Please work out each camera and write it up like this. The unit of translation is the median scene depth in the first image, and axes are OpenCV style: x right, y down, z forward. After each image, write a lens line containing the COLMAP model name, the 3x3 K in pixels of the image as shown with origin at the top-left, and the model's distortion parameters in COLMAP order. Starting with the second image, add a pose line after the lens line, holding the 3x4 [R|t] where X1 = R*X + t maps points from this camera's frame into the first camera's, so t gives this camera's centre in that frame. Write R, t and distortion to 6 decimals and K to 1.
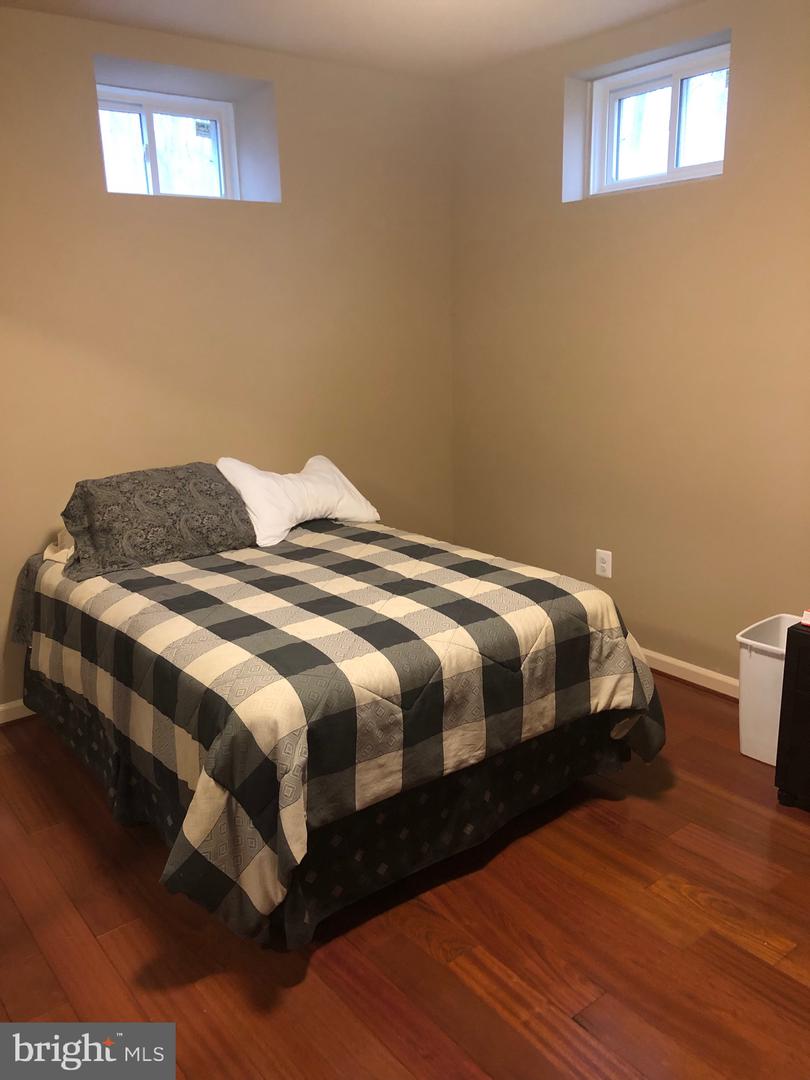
lens RADIAL K [[871.3, 0, 405.0], [0, 871.3, 540.0], [0, 0, 1]] dist [0.030535, -0.044859]
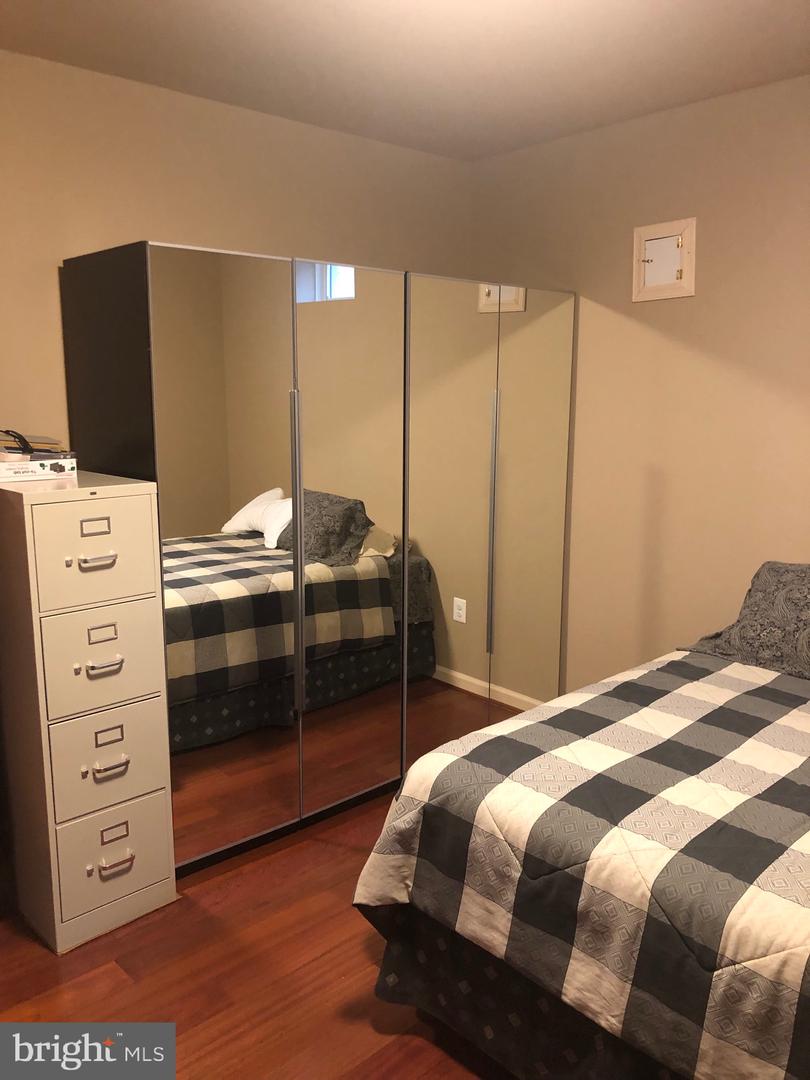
lens RADIAL K [[871.3, 0, 405.0], [0, 871.3, 540.0], [0, 0, 1]] dist [0.030535, -0.044859]
pose [[0.106005, 0.199094, -0.974230, 0.683269], [-0.256112, 0.952162, 0.166717, -0.199396], [0.960817, 0.231839, 0.151924, 0.654786]]
